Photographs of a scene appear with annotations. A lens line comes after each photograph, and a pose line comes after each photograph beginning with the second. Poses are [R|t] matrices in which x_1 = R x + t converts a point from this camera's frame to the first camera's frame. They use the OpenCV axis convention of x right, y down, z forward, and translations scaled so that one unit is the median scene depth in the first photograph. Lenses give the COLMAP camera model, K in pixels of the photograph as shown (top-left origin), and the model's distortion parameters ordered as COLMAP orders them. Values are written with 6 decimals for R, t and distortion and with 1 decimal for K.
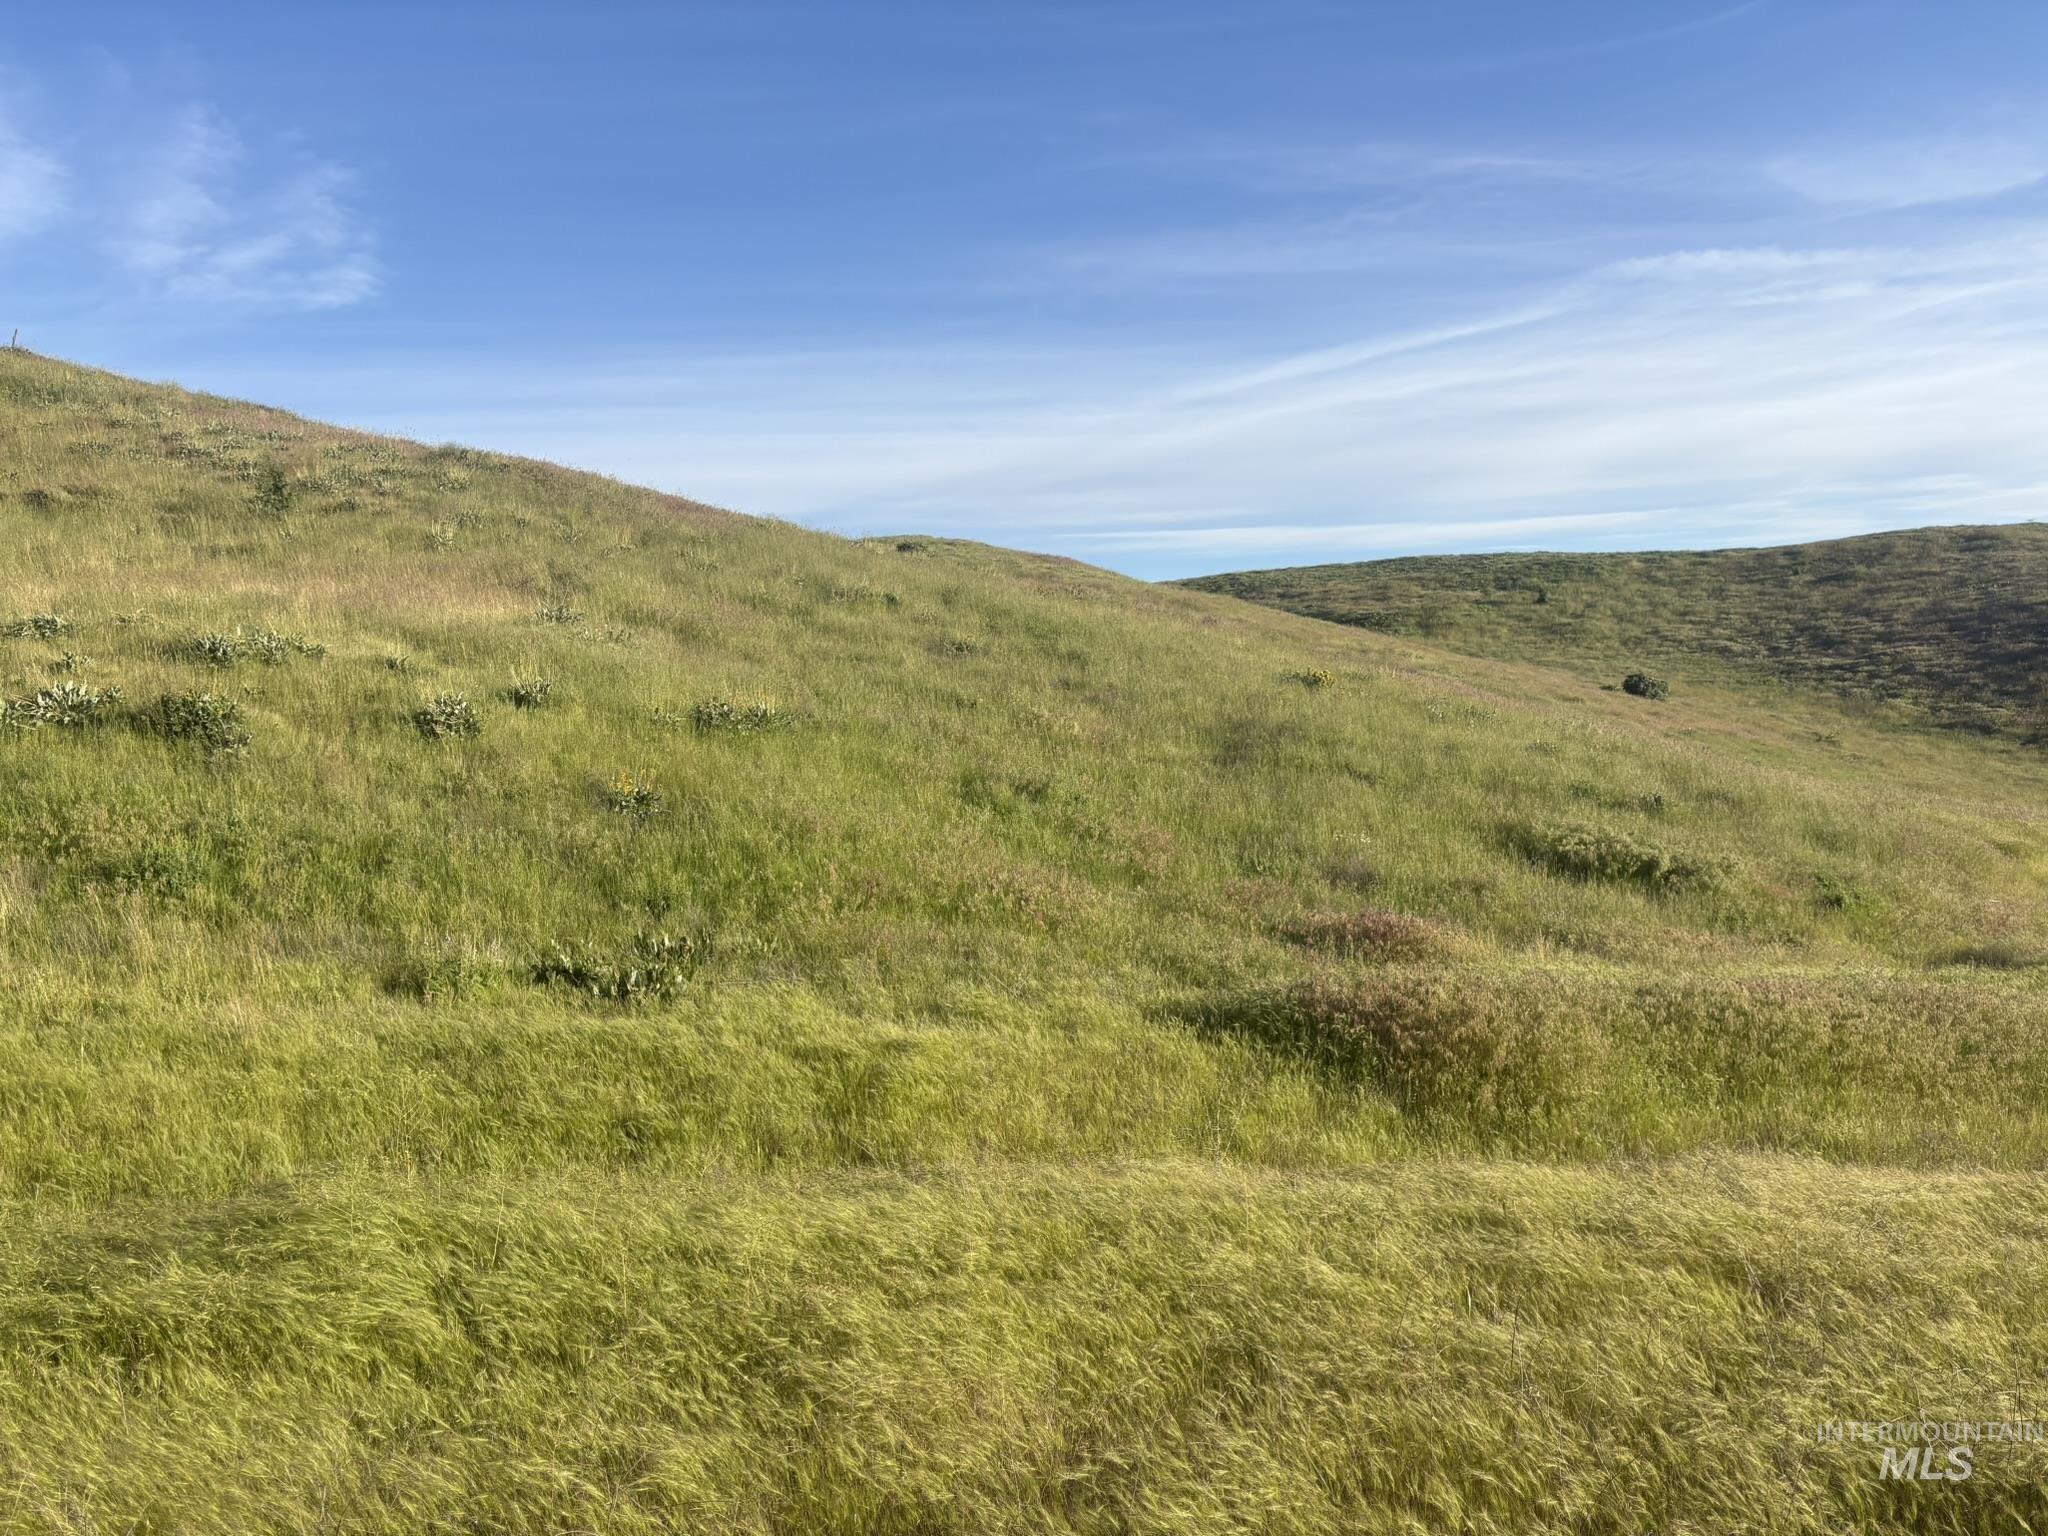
lens RADIAL K [[1521.0, 0, 1024.2], [0, 1521.0, 783.1], [0, 0, 1]] dist [0.036426, -0.043345]
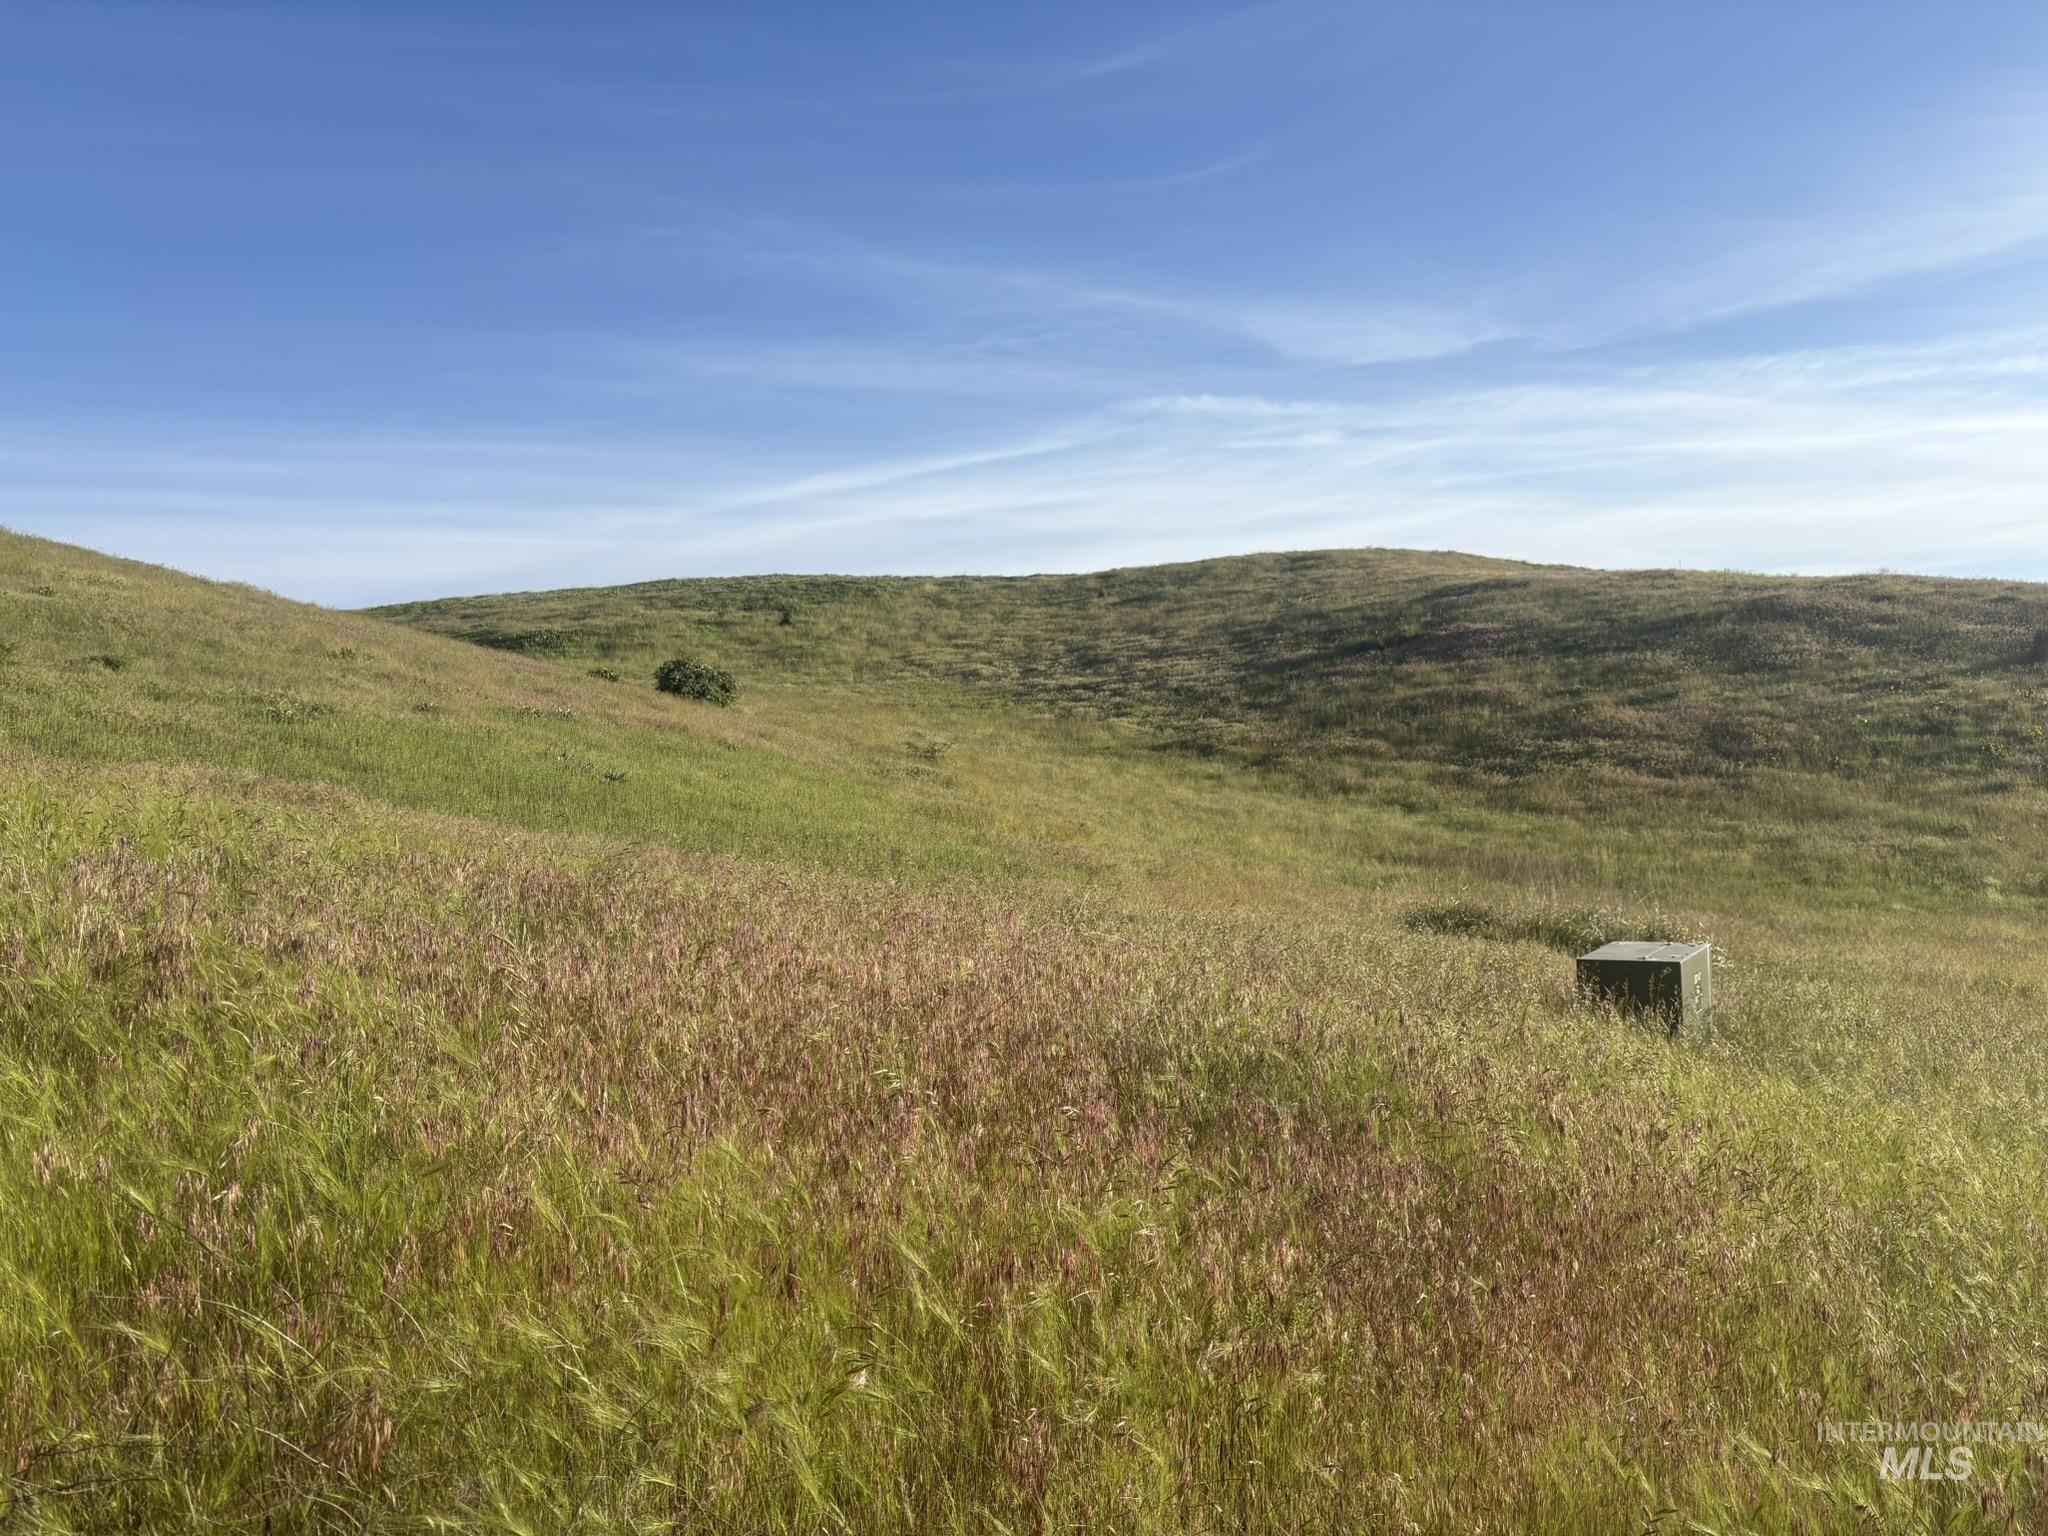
lens RADIAL K [[1521.0, 0, 1003.0], [0, 1521.0, 726.3], [0, 0, 1]] dist [0.036426, -0.043345]
pose [[0.964153, 0.005920, 0.265282, 0.253869], [0.024145, 0.993646, -0.109927, 0.016480], [-0.264248, 0.112392, 0.957884, 0.274097]]
